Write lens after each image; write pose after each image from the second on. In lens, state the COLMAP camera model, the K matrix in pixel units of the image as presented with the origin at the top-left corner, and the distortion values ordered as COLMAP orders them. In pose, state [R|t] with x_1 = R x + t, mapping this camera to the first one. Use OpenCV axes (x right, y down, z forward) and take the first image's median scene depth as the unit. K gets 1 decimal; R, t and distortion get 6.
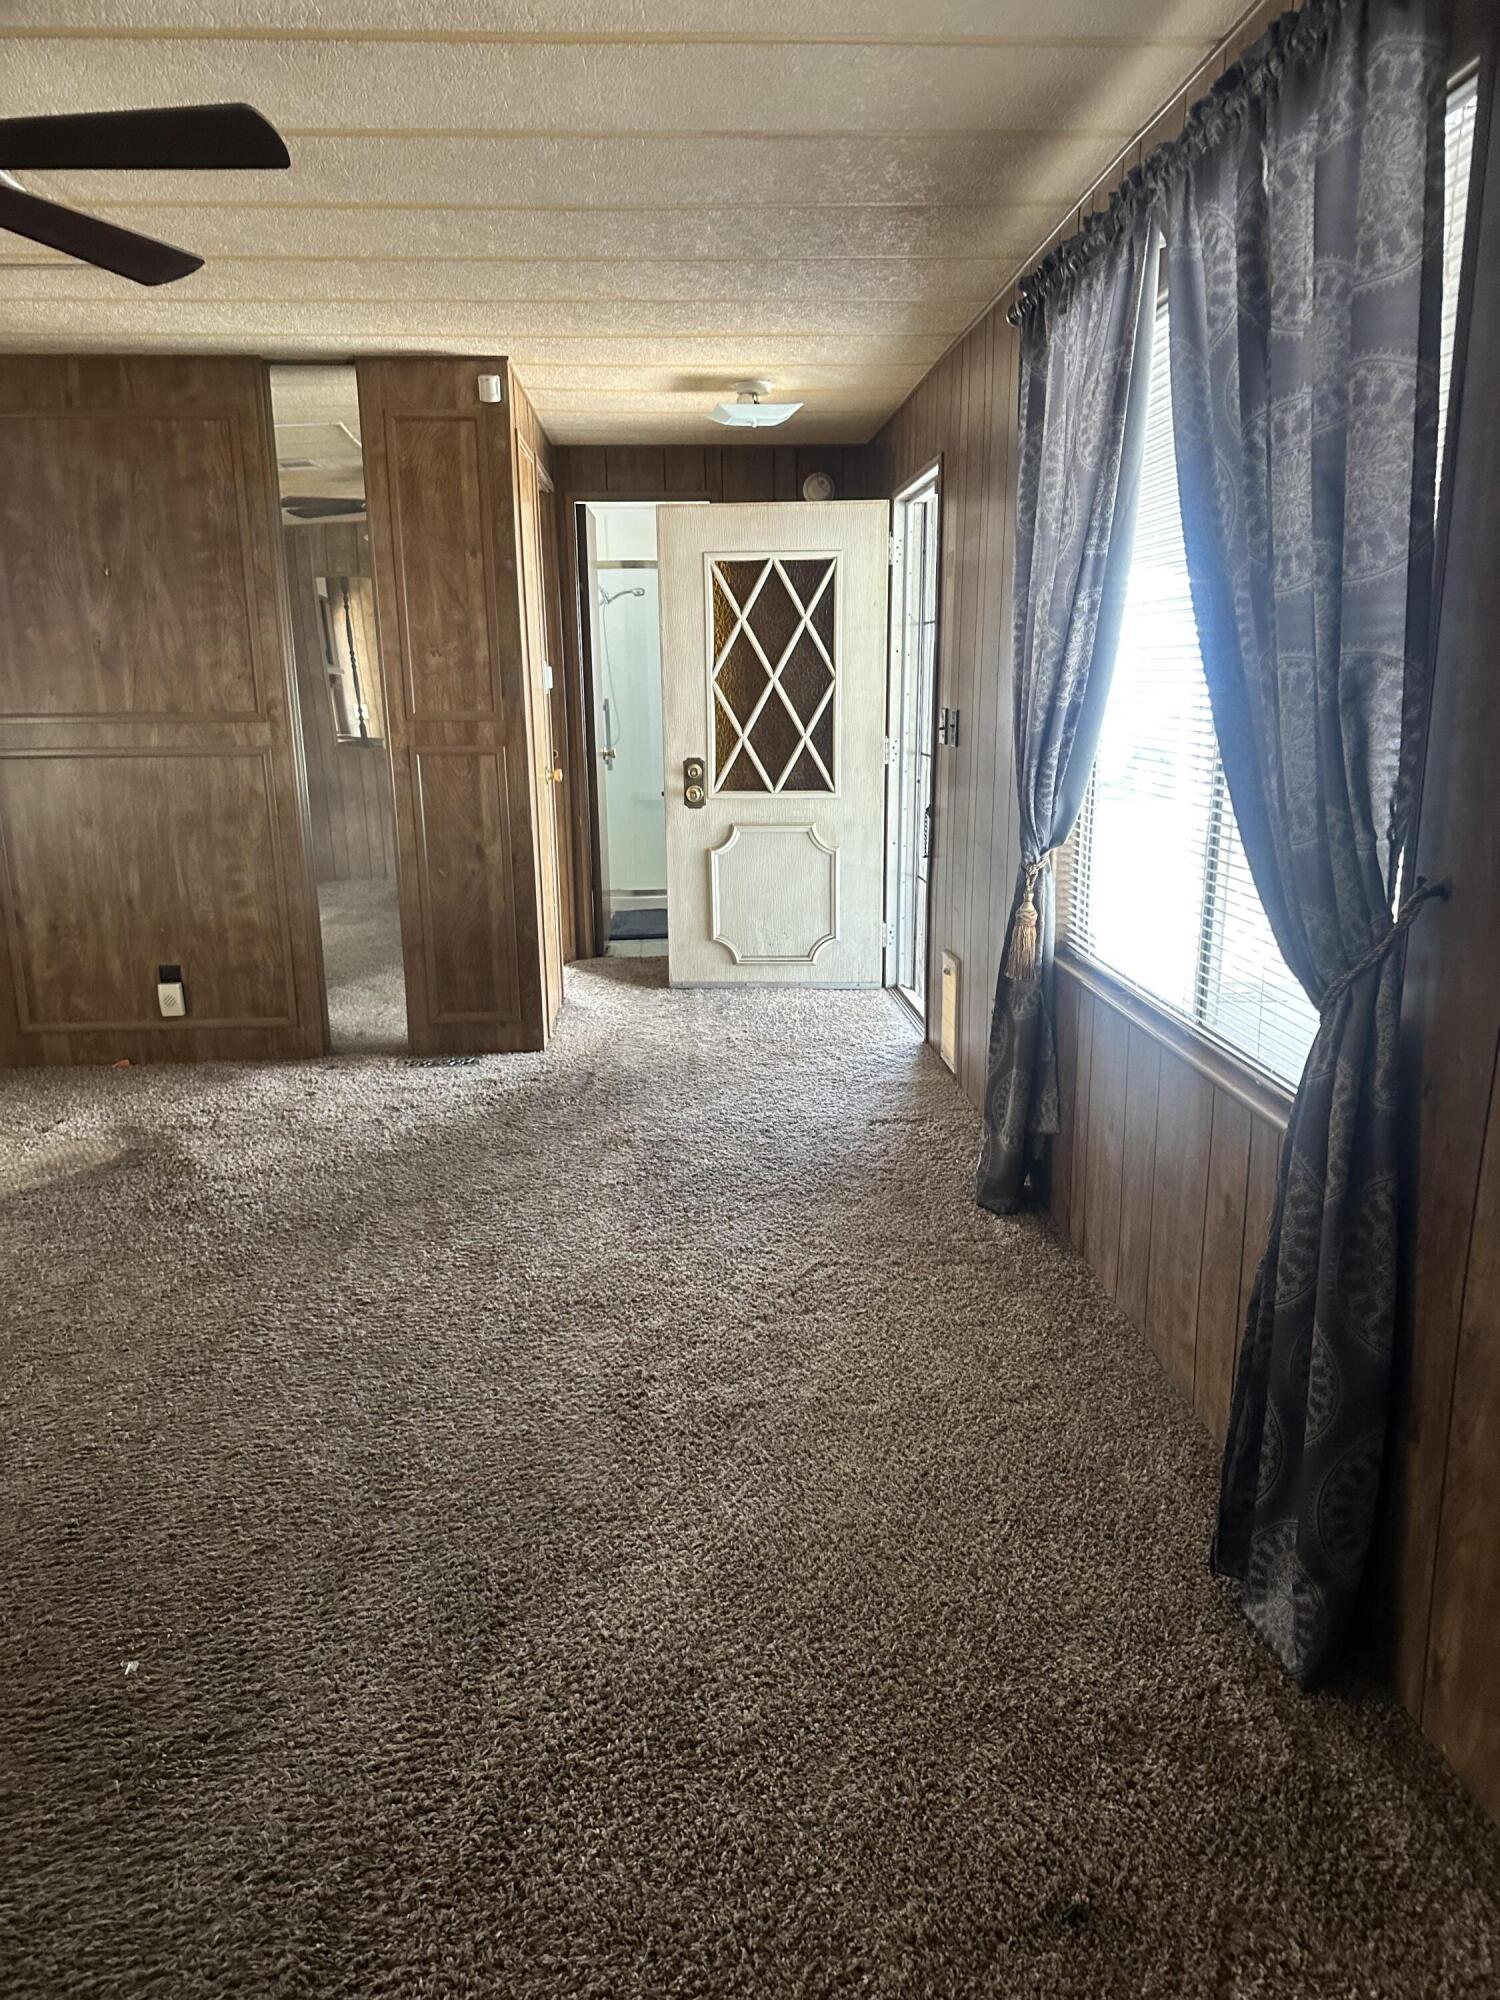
lens RADIAL K [[1411.6, 0, 745.5], [0, 1411.6, 1021.1], [0, 0, 1]] dist [0.052994, -0.048930]
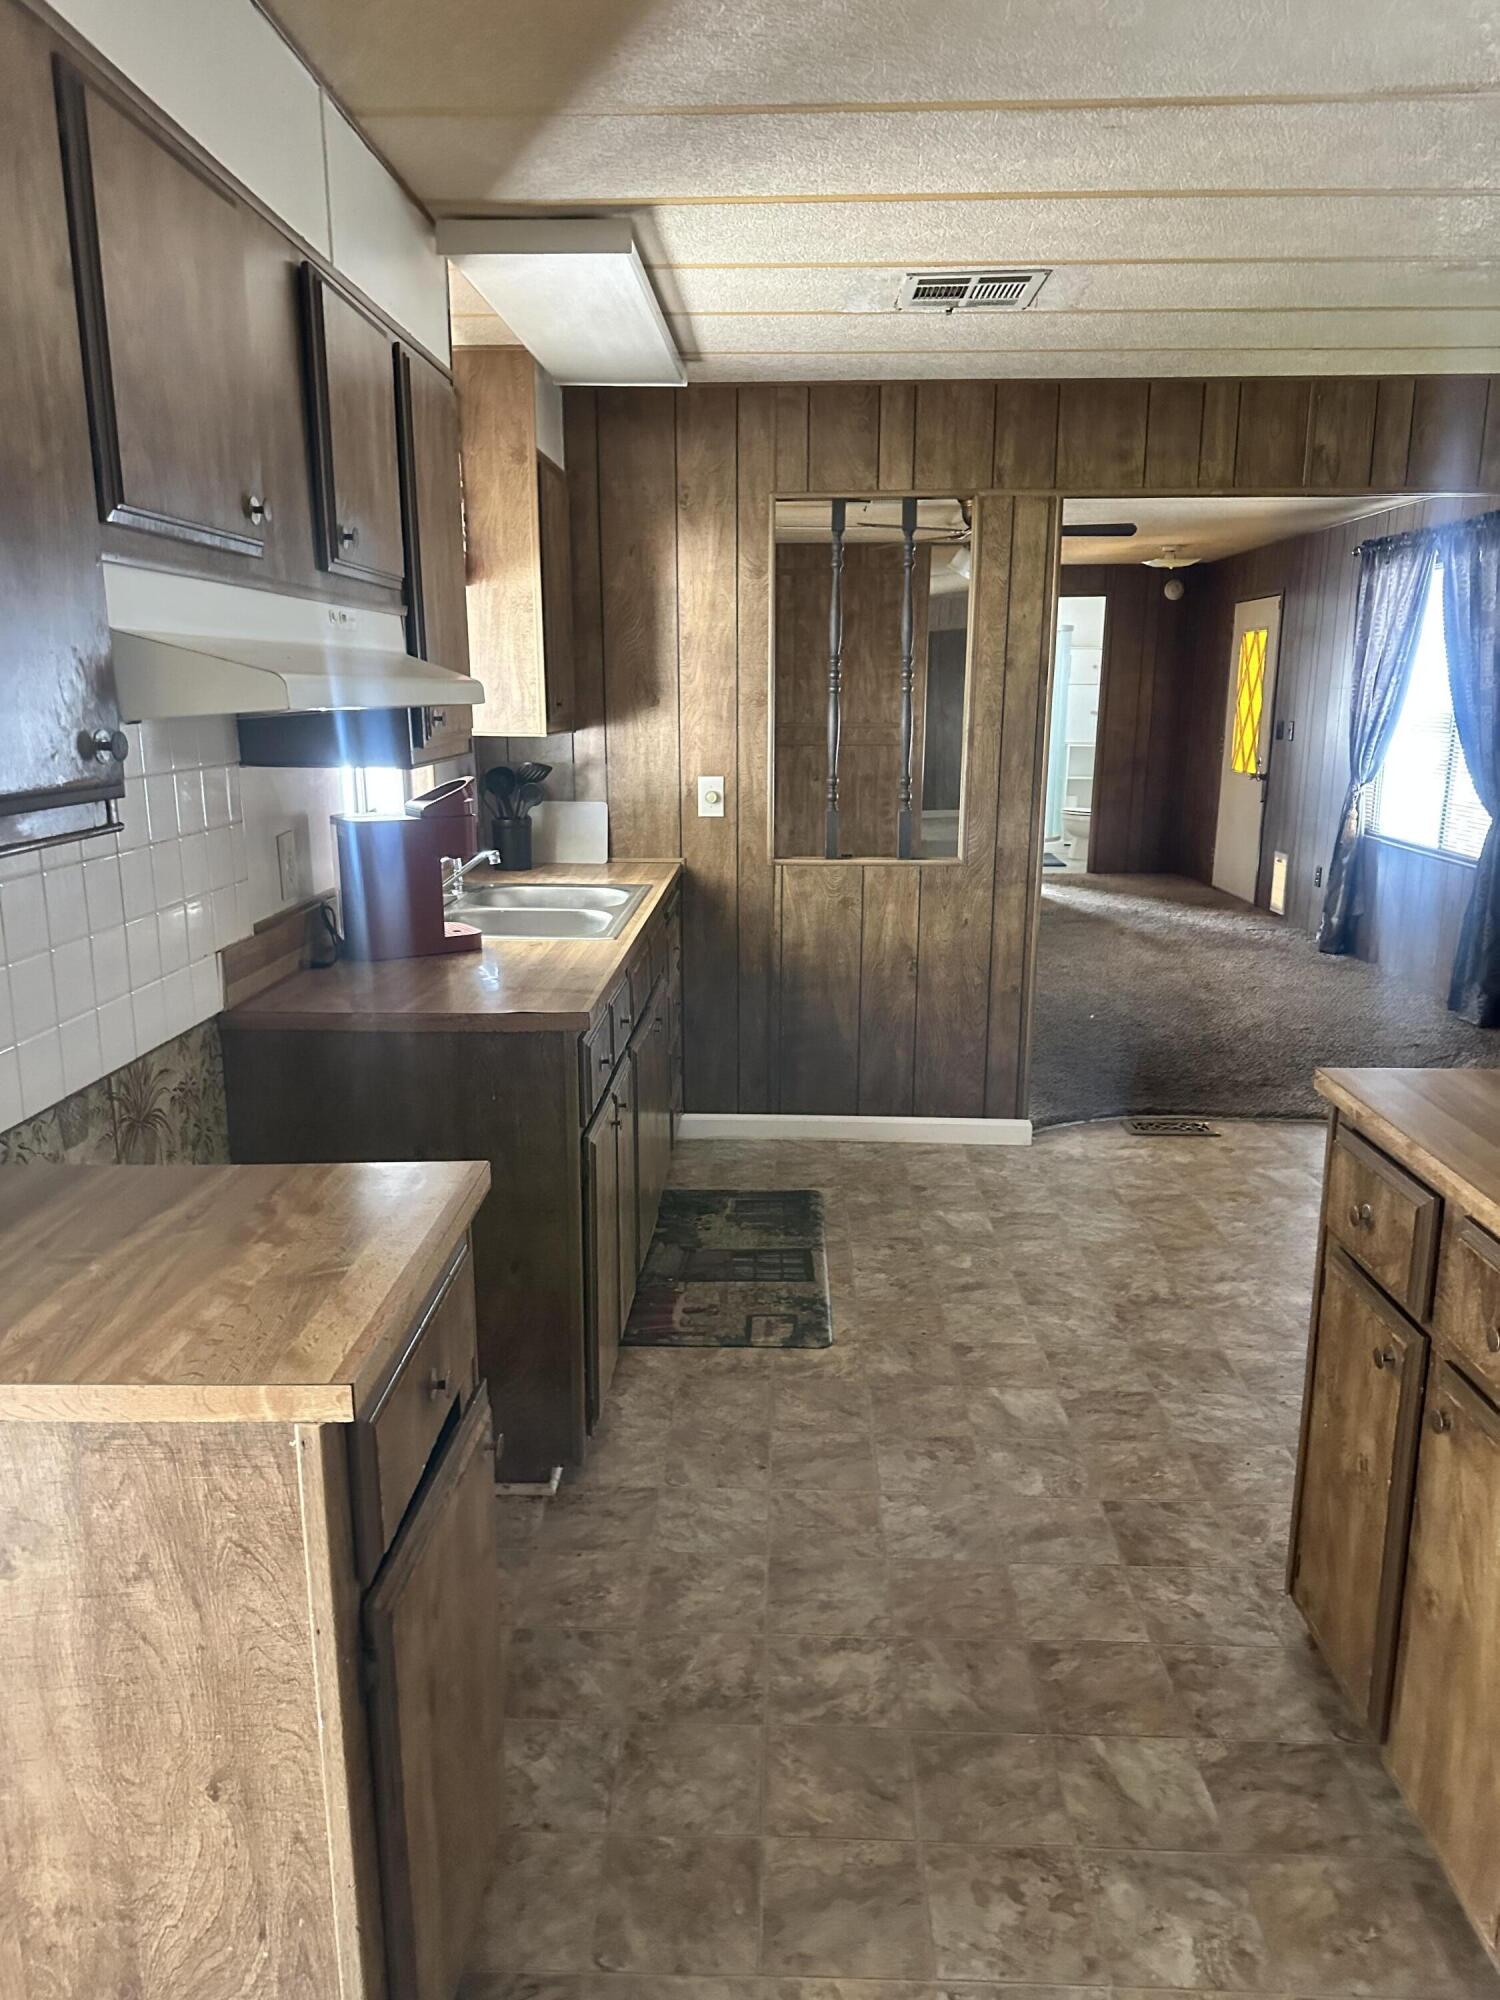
lens RADIAL K [[1412.2, 0, 735.1], [0, 1412.2, 1017.6], [0, 0, 1]] dist [0.051992, -0.048365]
pose [[0.994929, 0.027310, -0.096805, -0.492443], [-0.028058, 0.999586, -0.006370, 0.260127], [0.096591, 0.009054, 0.995283, -1.201175]]
